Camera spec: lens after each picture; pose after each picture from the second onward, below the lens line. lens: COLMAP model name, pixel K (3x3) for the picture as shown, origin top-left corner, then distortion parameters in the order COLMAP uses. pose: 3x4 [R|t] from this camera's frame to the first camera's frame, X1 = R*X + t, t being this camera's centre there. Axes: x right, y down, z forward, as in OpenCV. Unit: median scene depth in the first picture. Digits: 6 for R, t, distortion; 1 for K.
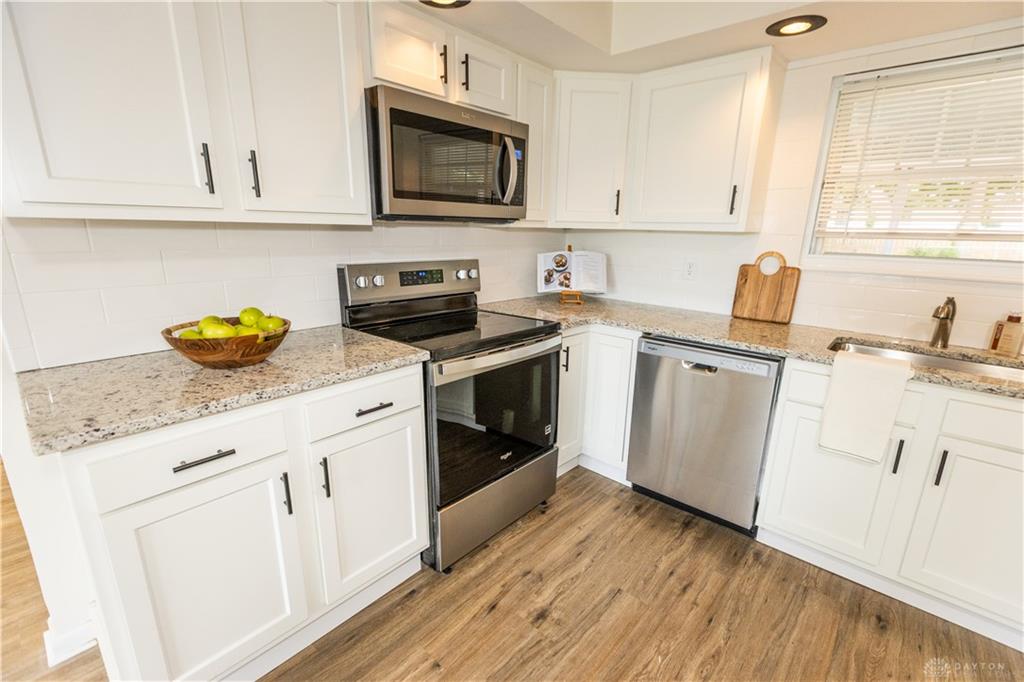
lens RADIAL K [[457.8, 0, 522.4], [0, 457.8, 348.1], [0, 0, 1]] dist [-0.002666, 0.001113]
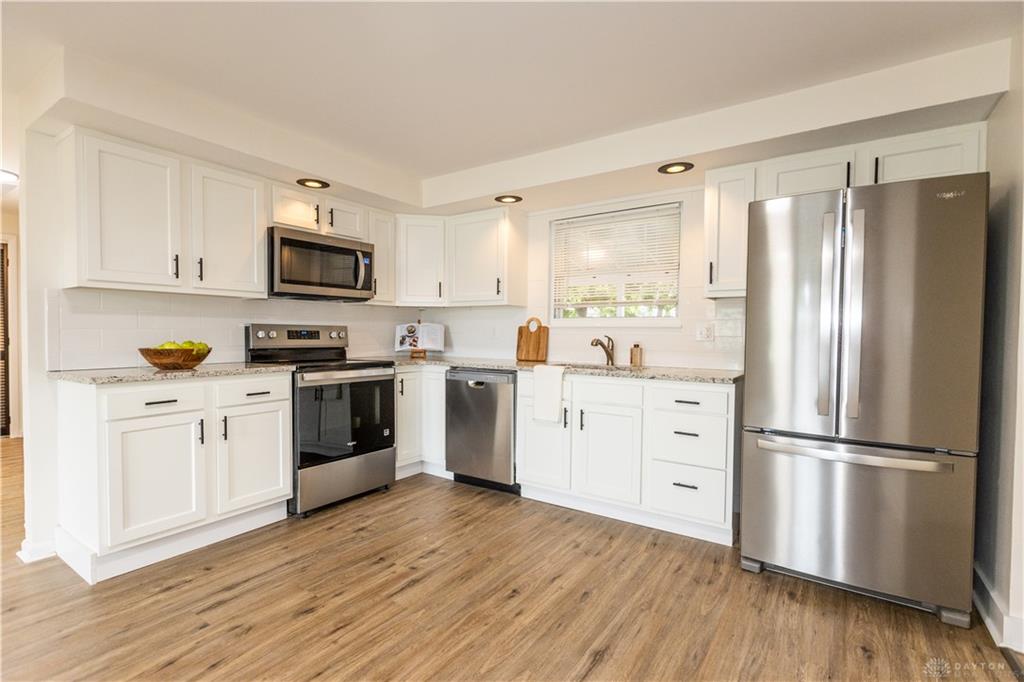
lens RADIAL K [[457.8, 0, 511.4], [0, 457.8, 341.0], [0, 0, 1]] dist [-0.002666, 0.001113]
pose [[0.991919, -0.017830, 0.125616, 0.318887], [0.046226, 0.972811, -0.226940, 0.281135], [-0.118154, 0.230913, 0.965774, -0.647488]]
